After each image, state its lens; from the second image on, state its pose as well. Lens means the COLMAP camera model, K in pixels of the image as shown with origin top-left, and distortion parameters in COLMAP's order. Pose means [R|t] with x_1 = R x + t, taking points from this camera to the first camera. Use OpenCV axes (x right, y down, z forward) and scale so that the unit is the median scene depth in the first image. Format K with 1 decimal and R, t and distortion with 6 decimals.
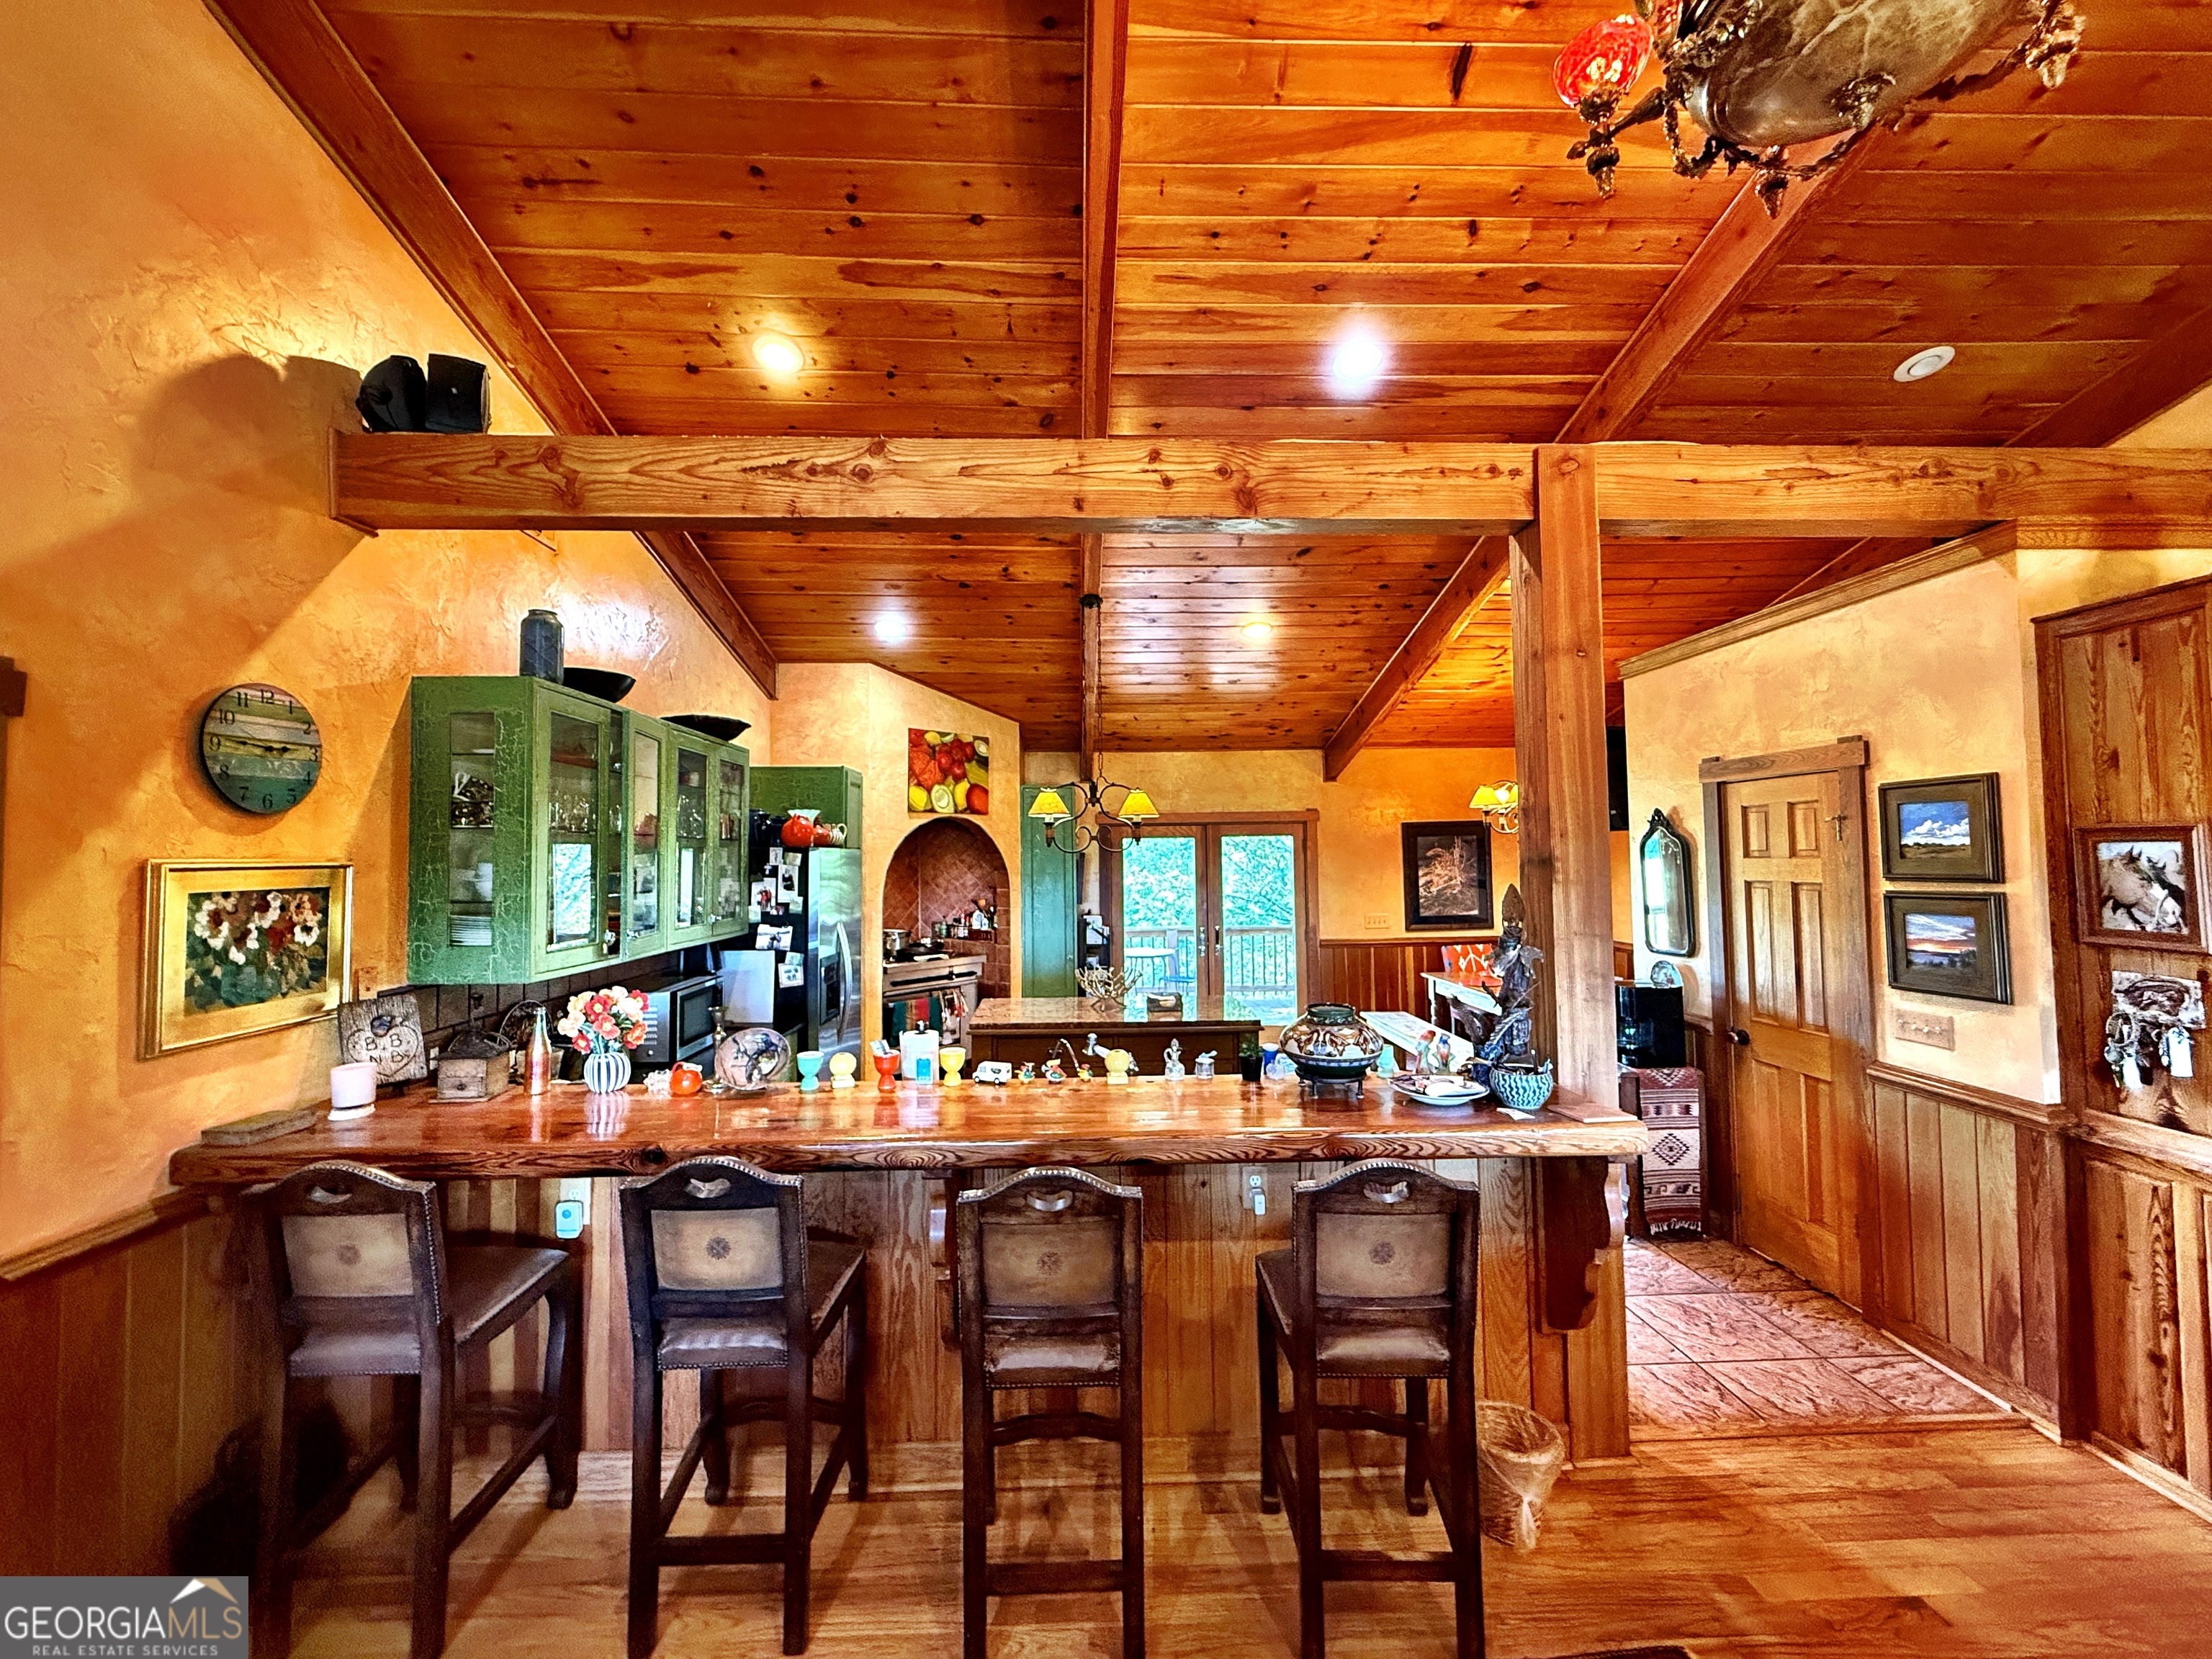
lens RADIAL K [[880.5, 0, 1110.0], [0, 880.5, 830.6], [0, 0, 1]] dist [-0.000997, -0.000021]
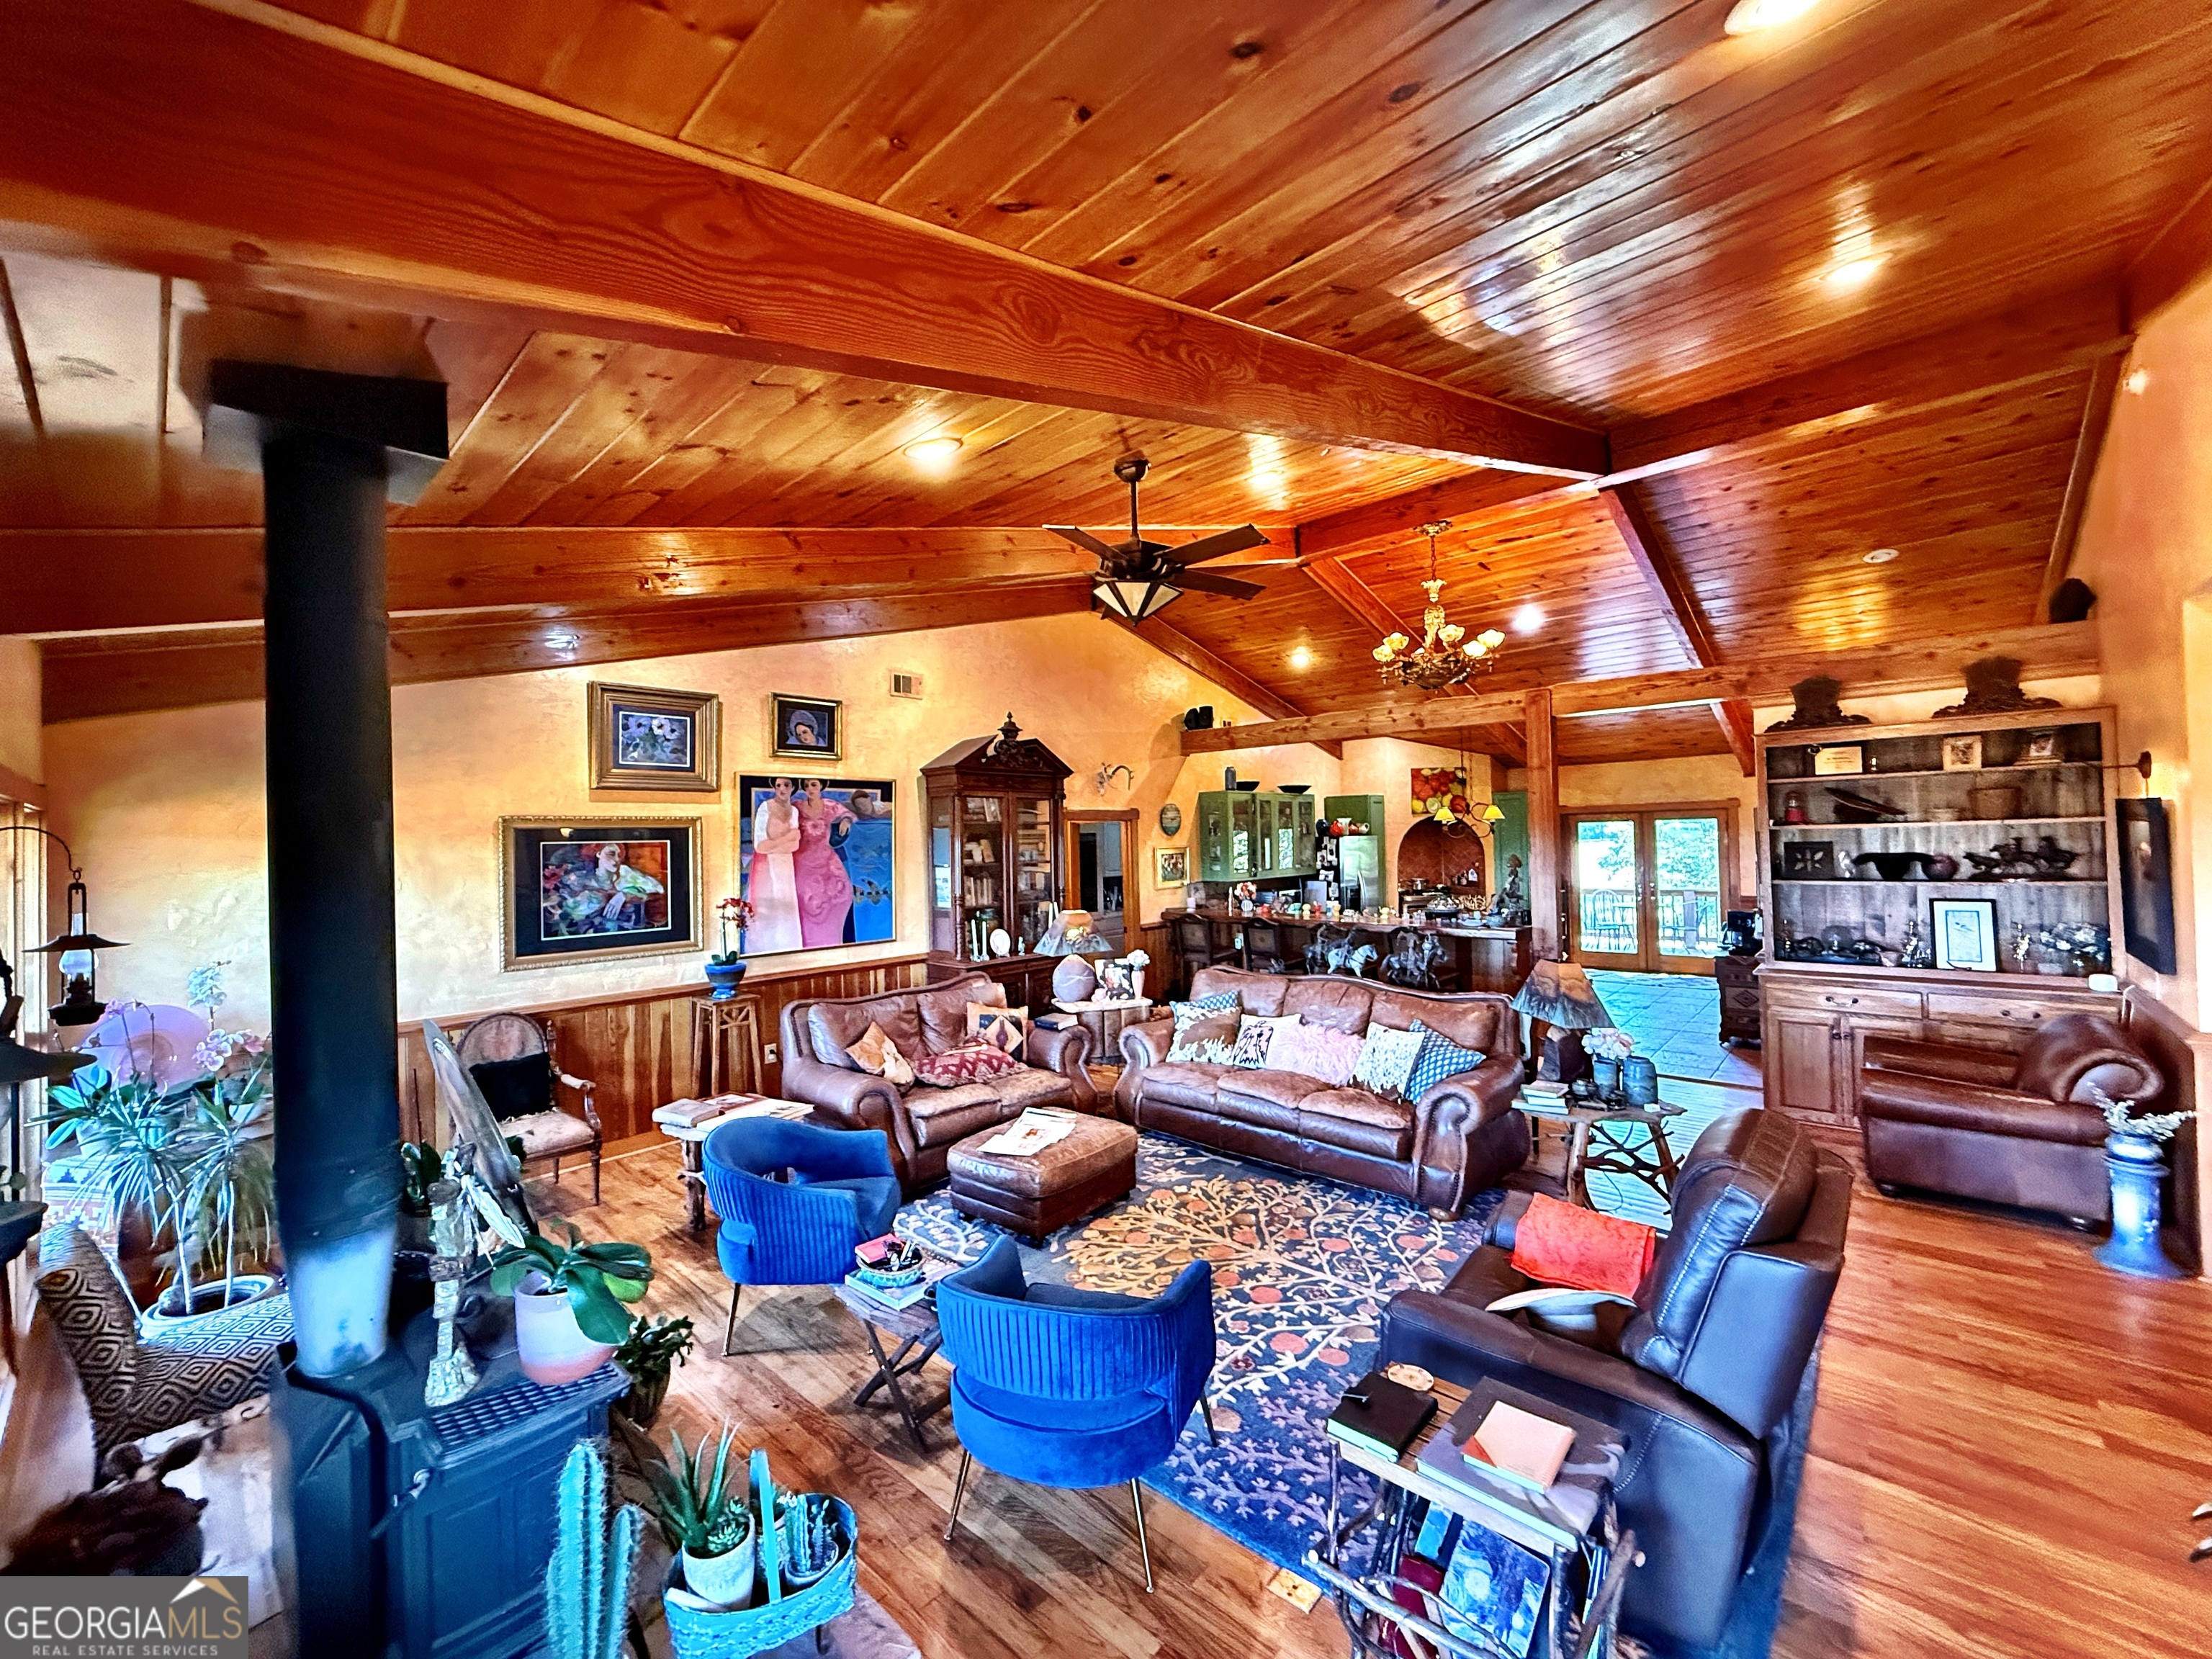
lens RADIAL K [[880.5, 0, 1106.1], [0, 880.5, 827.5], [0, 0, 1]] dist [-0.000997, -0.000021]
pose [[0.712261, -0.013353, -0.701788, 0.824991], [0.037147, 0.999135, 0.018691, -0.069339], [0.700931, -0.039382, 0.712141, -1.037120]]
